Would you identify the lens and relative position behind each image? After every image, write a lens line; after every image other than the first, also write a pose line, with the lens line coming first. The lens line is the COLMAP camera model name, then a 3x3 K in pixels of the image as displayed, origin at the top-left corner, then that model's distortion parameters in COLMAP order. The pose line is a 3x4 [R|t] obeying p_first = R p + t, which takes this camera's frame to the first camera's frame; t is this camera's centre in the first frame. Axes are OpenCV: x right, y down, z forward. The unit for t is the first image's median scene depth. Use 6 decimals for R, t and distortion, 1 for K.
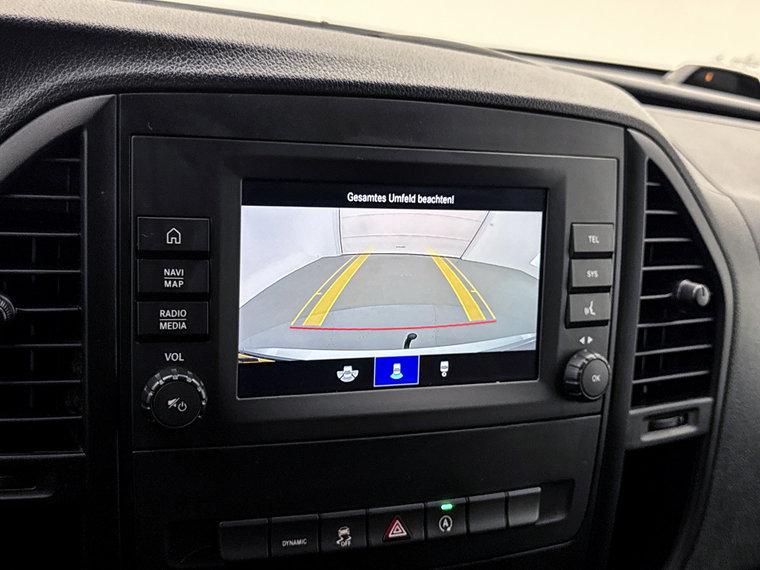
lens RADIAL K [[1054.5, 0, 384.5], [0, 1054.5, 289.4], [0, 0, 1]] dist [0.063938, 0.000000]
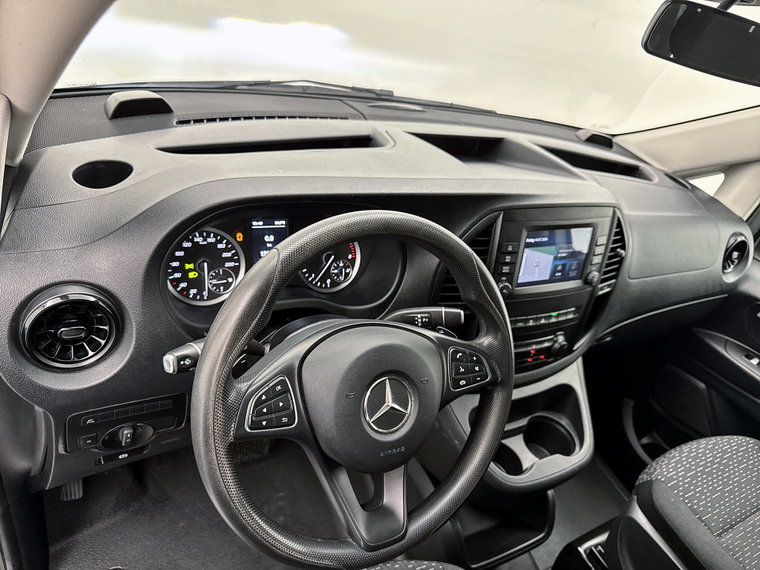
lens RADIAL K [[525.7, 0, 380.7], [0, 525.7, 279.6], [0, 0, 1]] dist [0.073000, -0.016315]
pose [[0.994940, 0.036128, 0.093752, -0.715858], [-0.057688, 0.969391, 0.238648, -0.313235], [-0.082260, -0.242848, 0.966570, -0.687537]]
